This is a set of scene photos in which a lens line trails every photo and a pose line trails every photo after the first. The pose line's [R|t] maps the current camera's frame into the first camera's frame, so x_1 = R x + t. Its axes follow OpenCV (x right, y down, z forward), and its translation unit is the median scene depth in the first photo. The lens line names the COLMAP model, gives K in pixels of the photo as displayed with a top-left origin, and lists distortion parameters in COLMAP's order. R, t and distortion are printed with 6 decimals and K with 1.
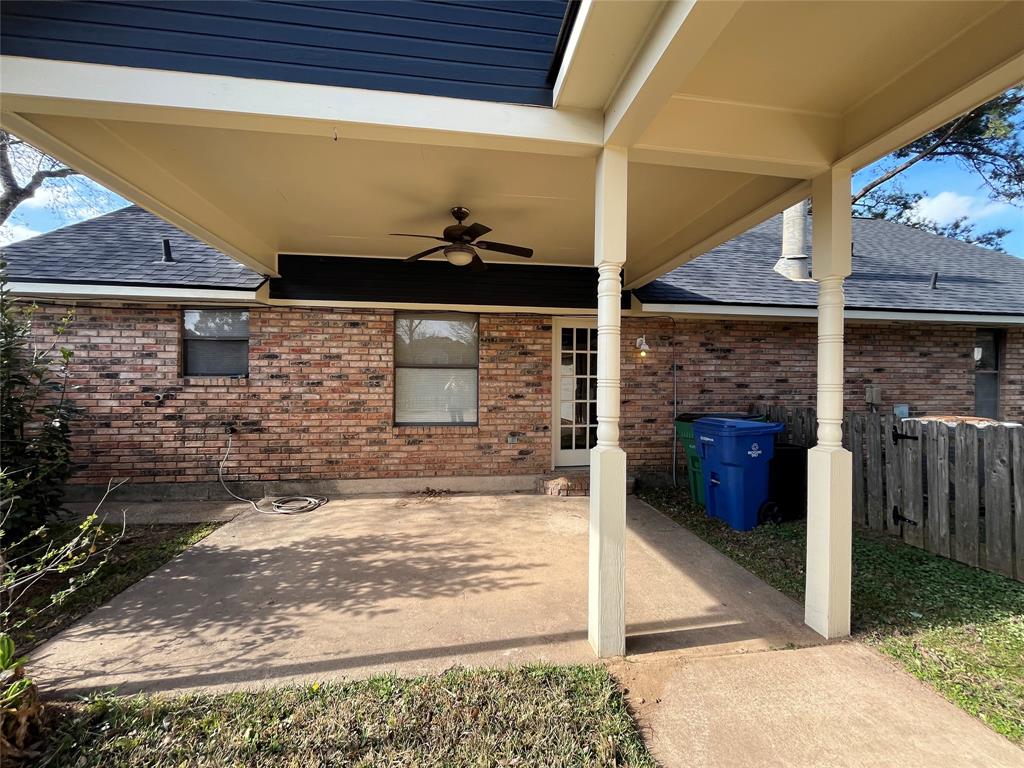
lens RADIAL K [[417.6, 0, 512.9], [0, 417.6, 384.5], [0, 0, 1]] dist [0.000106, 0.000880]
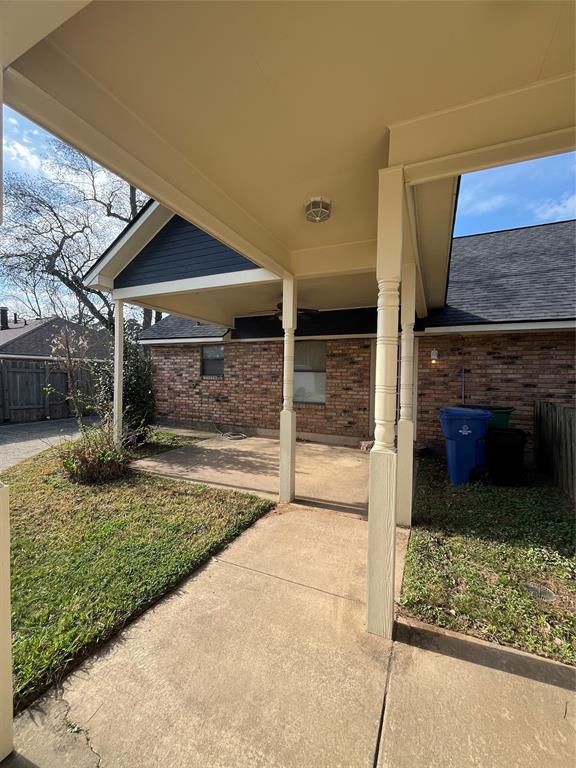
lens RADIAL K [[313.2, 0, 288.6], [0, 313.2, 385.0], [0, 0, 1]] dist [0.000106, 0.000880]
pose [[0.847255, 0.022225, -0.530721, 0.503767], [-0.013495, 0.999702, 0.020320, -0.009136], [0.531014, -0.010054, 0.847303, -0.190787]]
